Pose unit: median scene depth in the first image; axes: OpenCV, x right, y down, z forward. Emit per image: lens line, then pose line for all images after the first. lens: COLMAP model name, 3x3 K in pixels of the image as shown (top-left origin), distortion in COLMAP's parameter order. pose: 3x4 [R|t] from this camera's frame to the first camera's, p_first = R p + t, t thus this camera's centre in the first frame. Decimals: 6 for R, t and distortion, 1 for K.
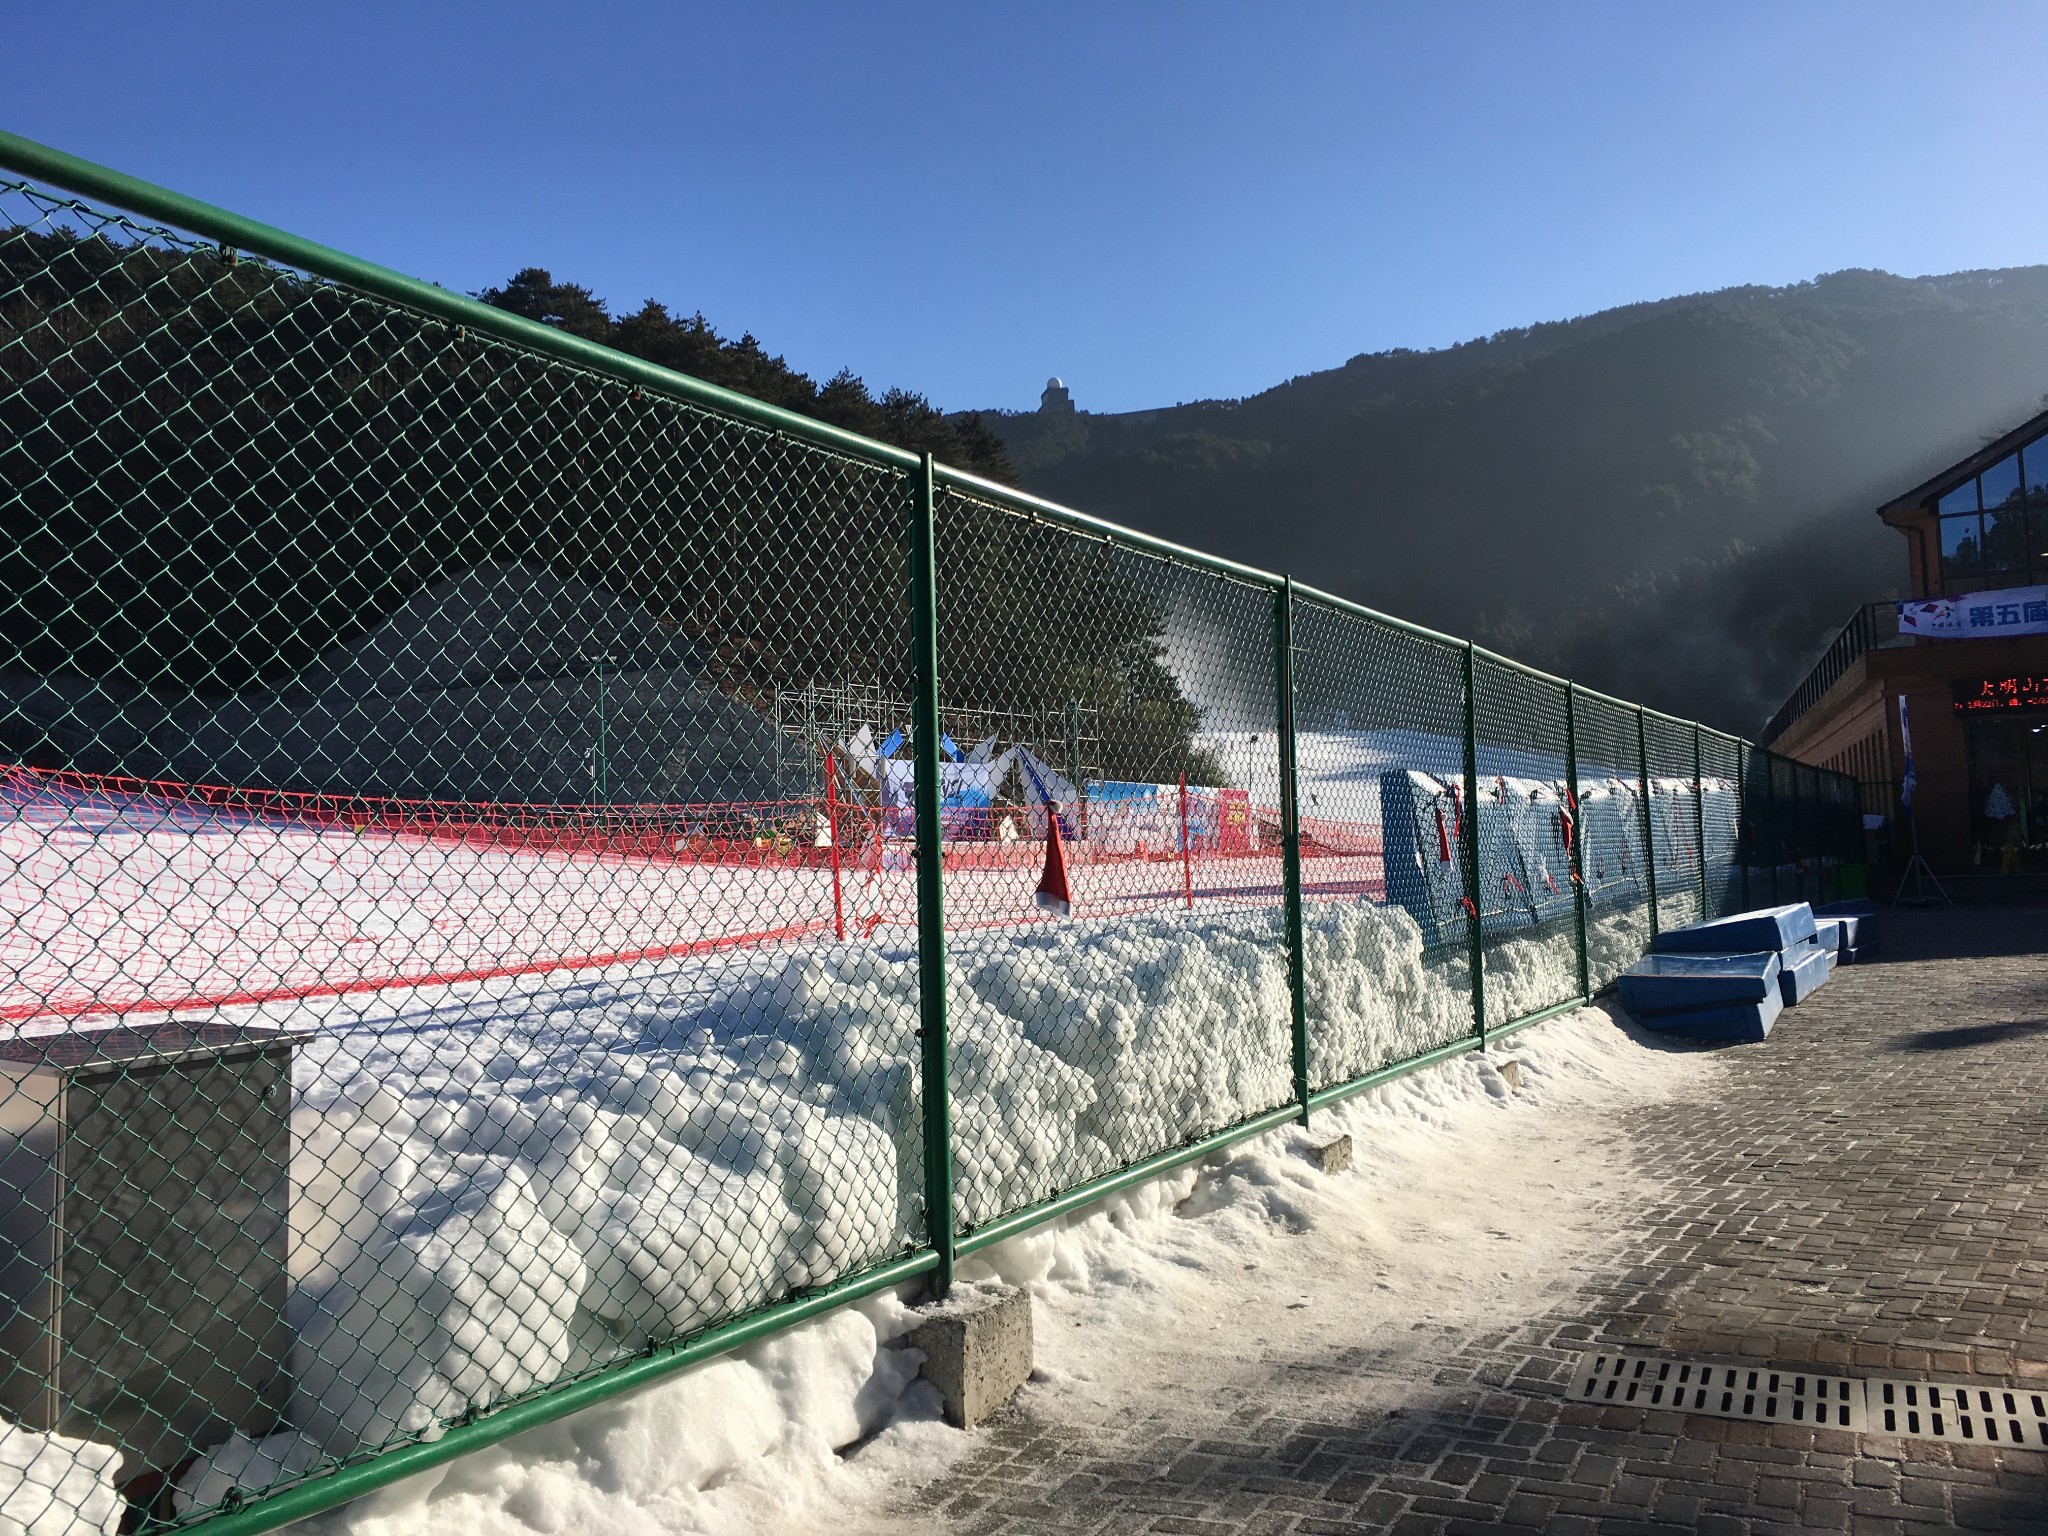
lens RADIAL K [[1717.7, 0, 1021.1], [0, 1717.7, 747.7], [0, 0, 1]] dist [0.004919, -0.000506]
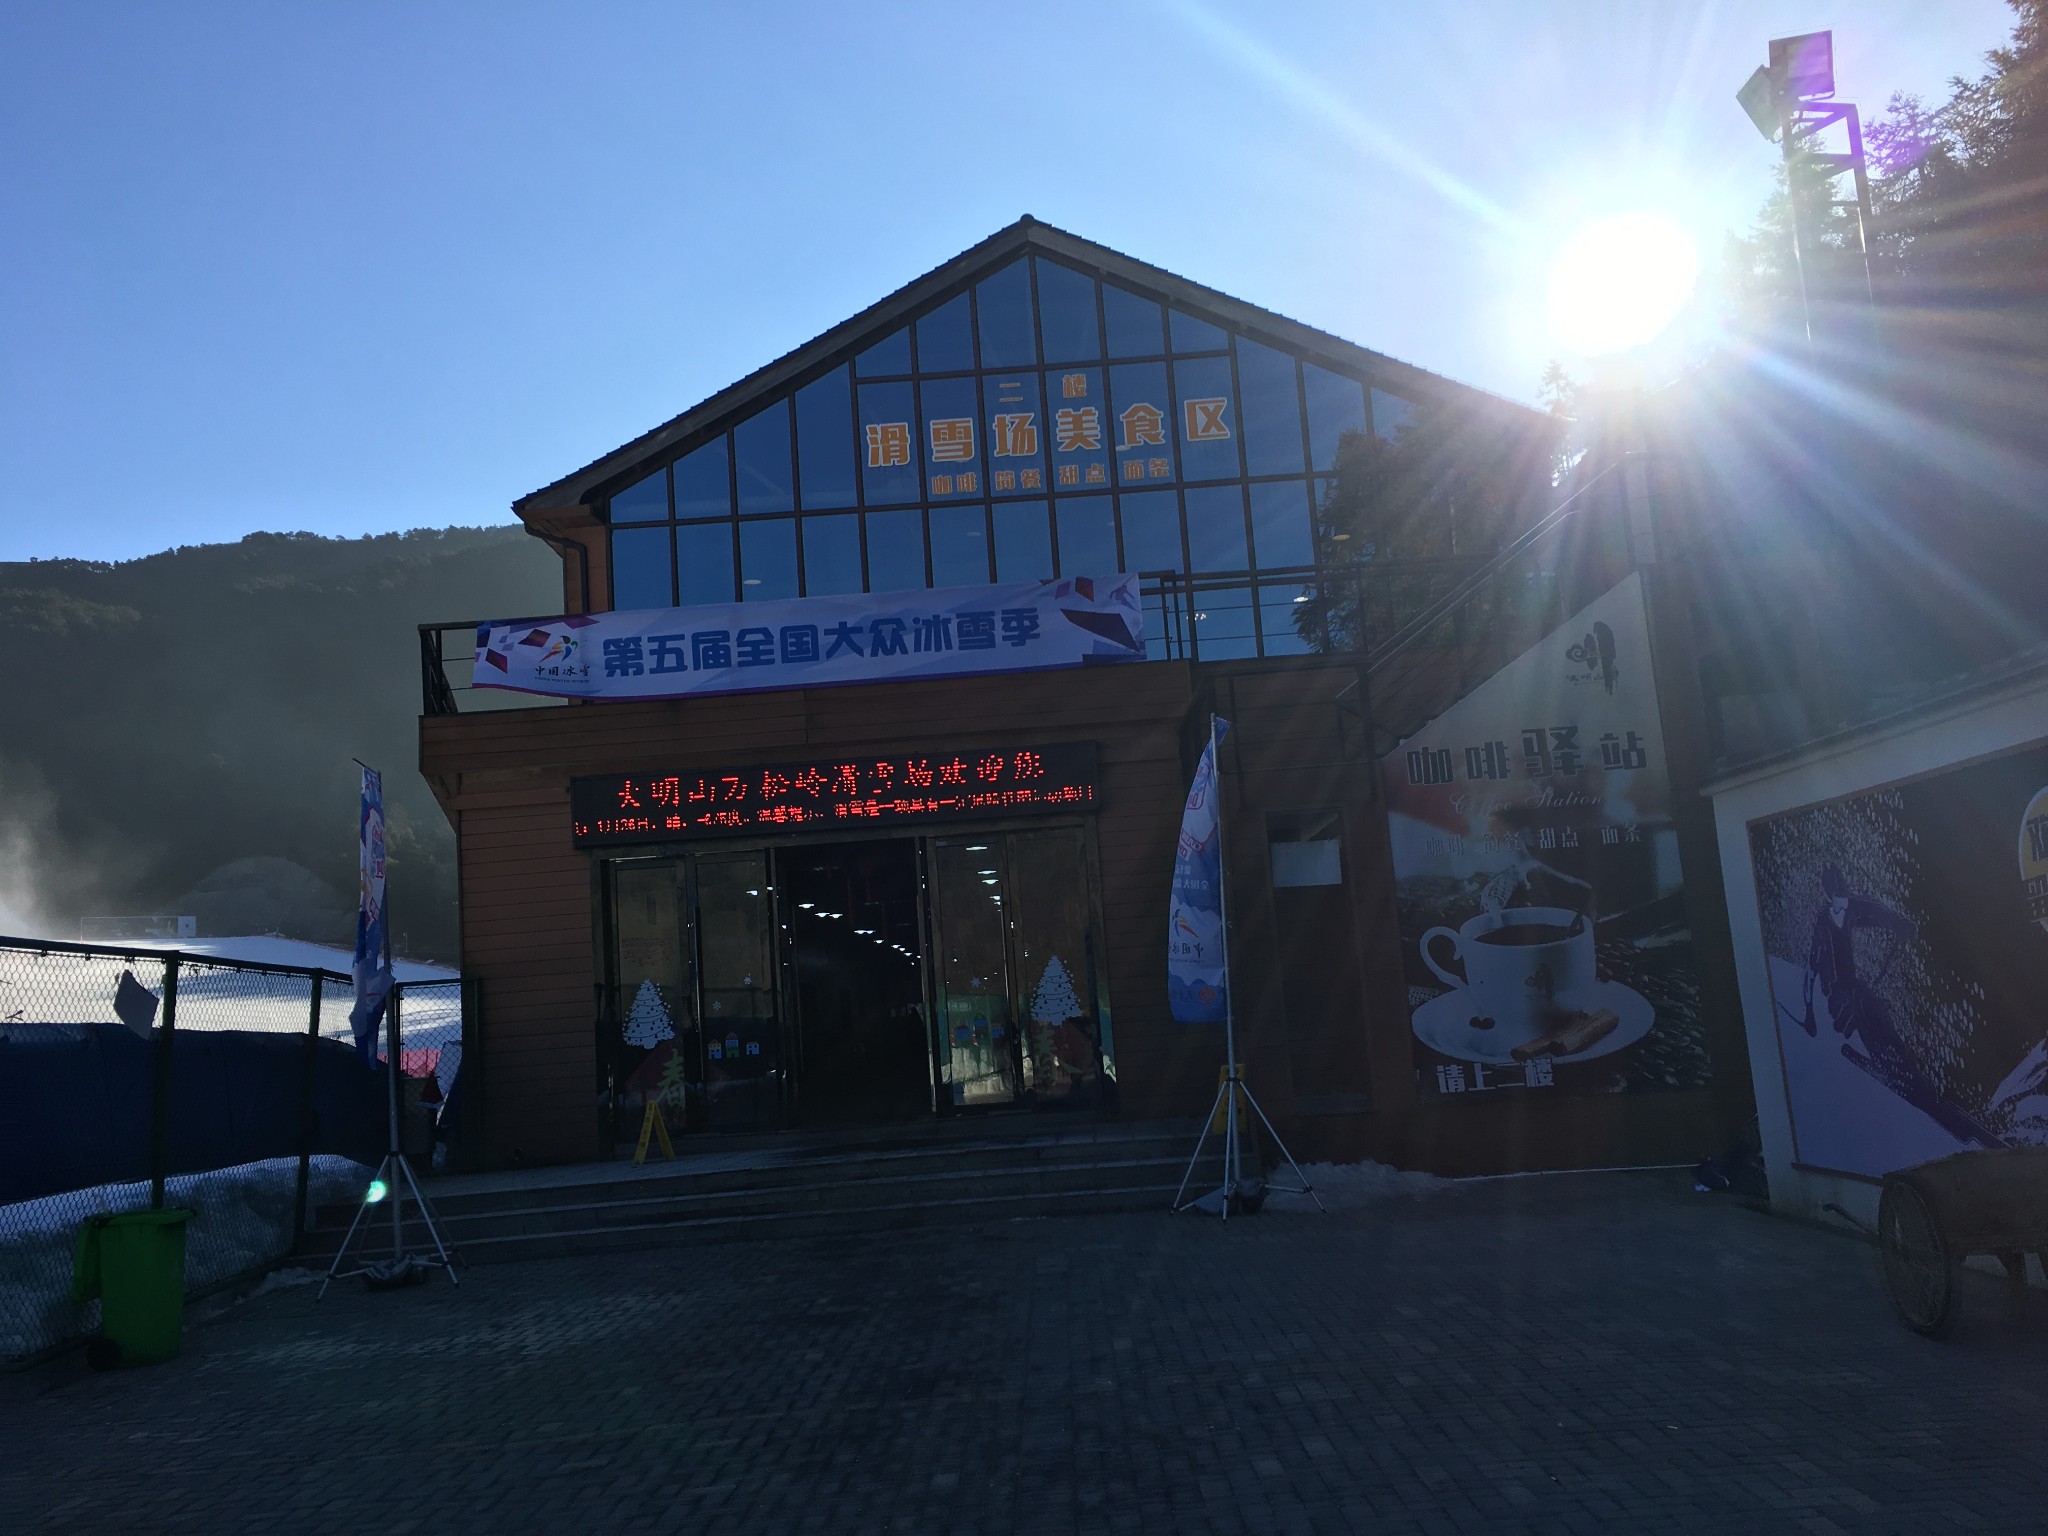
lens RADIAL K [[1717.7, 0, 1026.1], [0, 1717.7, 768.2], [0, 0, 1]] dist [0.004919, -0.000506]
pose [[0.816344, 0.055857, 0.574859, 0.335466], [0.006133, 0.994418, -0.105333, 0.011791], [-0.577534, 0.089514, 0.811444, 0.474899]]
